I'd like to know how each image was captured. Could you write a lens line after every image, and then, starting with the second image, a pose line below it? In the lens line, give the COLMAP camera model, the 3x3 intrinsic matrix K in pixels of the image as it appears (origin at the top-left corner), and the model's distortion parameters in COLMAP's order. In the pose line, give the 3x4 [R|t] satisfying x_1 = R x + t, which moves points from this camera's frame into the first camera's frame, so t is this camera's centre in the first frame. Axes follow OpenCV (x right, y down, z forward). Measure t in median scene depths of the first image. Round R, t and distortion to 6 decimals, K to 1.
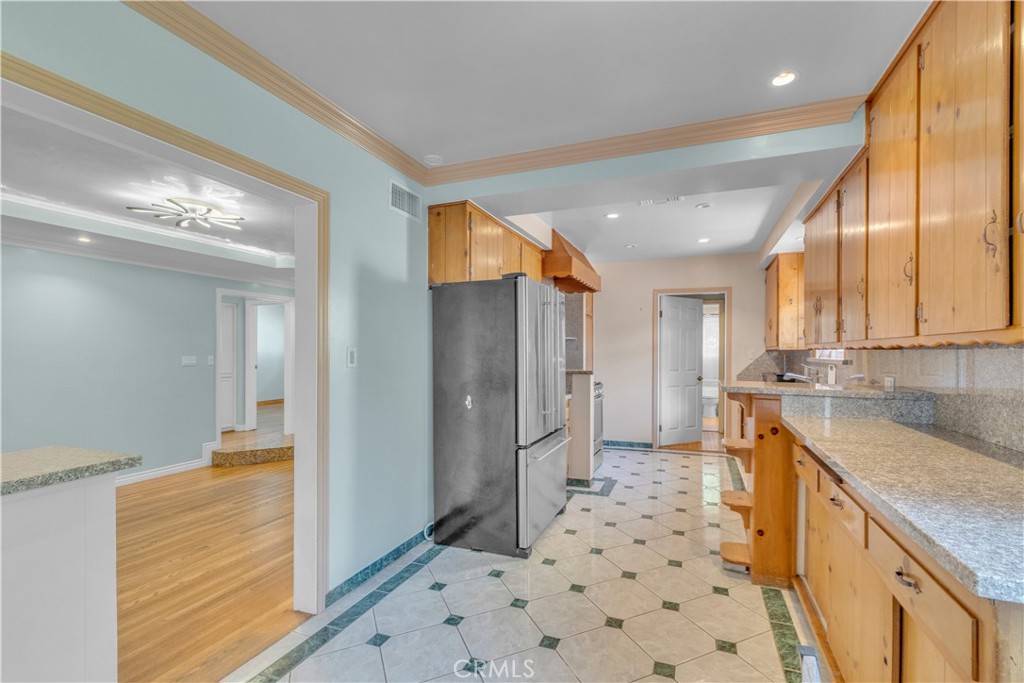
lens RADIAL K [[442.6, 0, 522.9], [0, 442.6, 354.2], [0, 0, 1]] dist [0.001590, 0.000171]
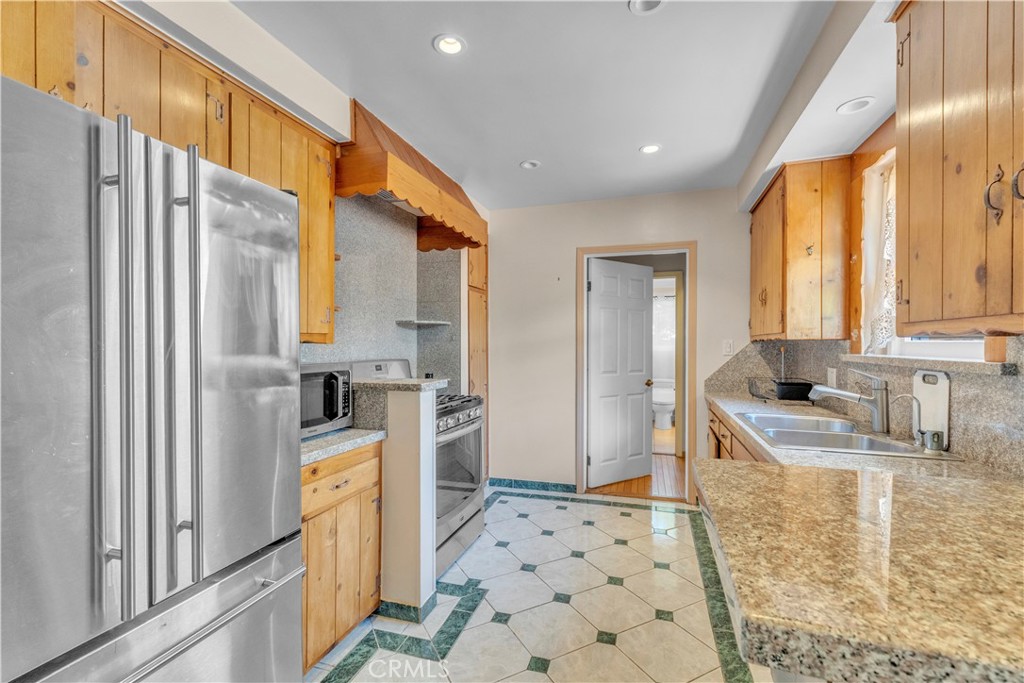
lens RADIAL K [[455.4, 0, 486.0], [0, 455.4, 347.0], [0, 0, 1]] dist [-0.000466, -0.000111]
pose [[0.999605, -0.003286, 0.027913, 0.207005], [0.003267, 0.999994, 0.000706, -0.002551], [-0.027916, -0.000614, 0.999610, 0.488915]]
